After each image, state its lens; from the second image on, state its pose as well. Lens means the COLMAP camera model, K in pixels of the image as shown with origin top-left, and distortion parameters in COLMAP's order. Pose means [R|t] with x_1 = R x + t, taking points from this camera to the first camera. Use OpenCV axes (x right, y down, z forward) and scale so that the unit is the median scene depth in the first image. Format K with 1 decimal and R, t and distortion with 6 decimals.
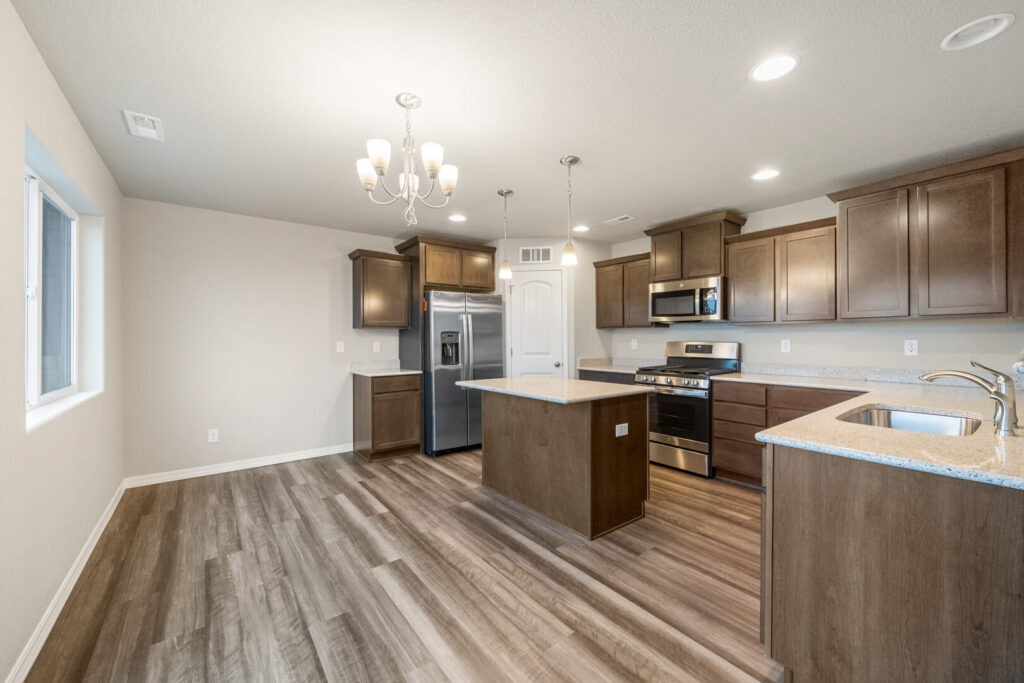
lens RADIAL K [[403.9, 0, 512.0], [0, 403.9, 341.5], [0, 0, 1]] dist [-0.001230, -0.000081]
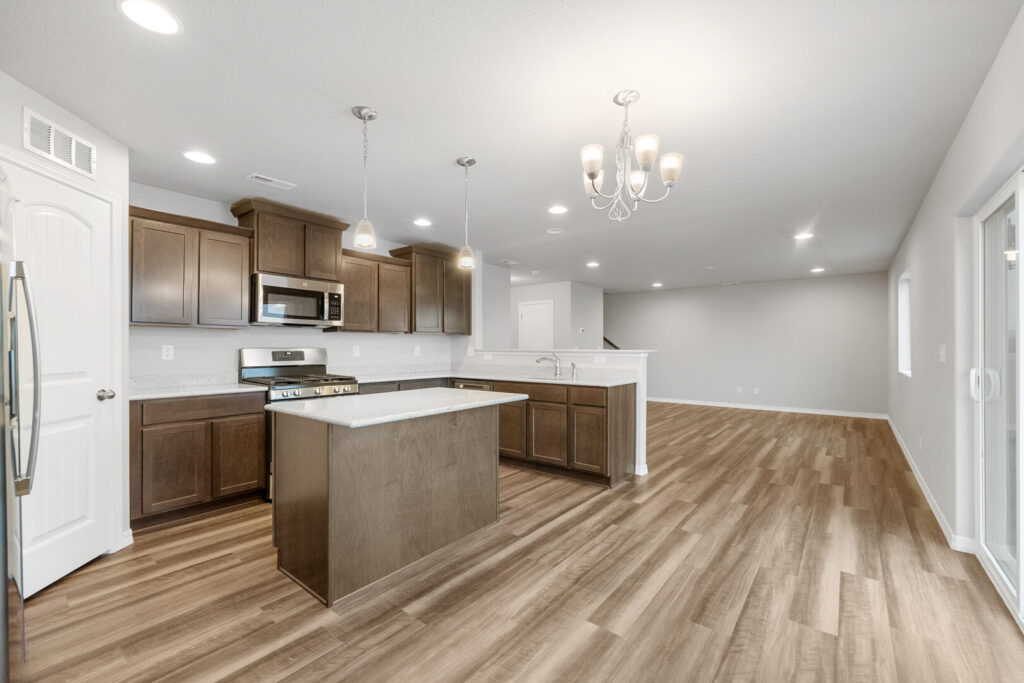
lens RADIAL K [[420.7, 0, 524.4], [0, 420.7, 344.5], [0, 0, 1]] dist [0.003667, 0.000355]
pose [[-0.260120, 0.010016, 0.965524, -0.676363], [0.005002, 0.999947, -0.009025, 0.004987], [-0.965563, 0.002482, -0.260156, 0.863204]]
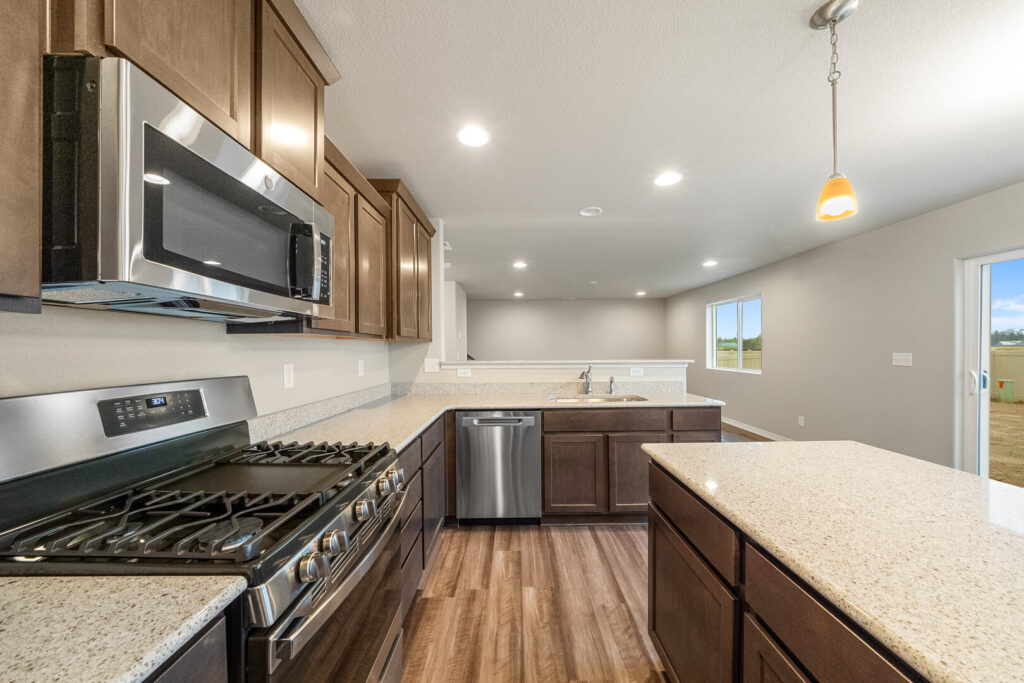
lens RADIAL K [[350.5, 0, 514.7], [0, 350.5, 349.7], [0, 0, 1]] dist [0.000095, 0.000041]
pose [[-0.795832, 0.007663, 0.605469, 0.151575], [0.012661, 0.999912, 0.003987, -0.022671], [-0.605385, 0.010839, -0.795859, 1.220114]]
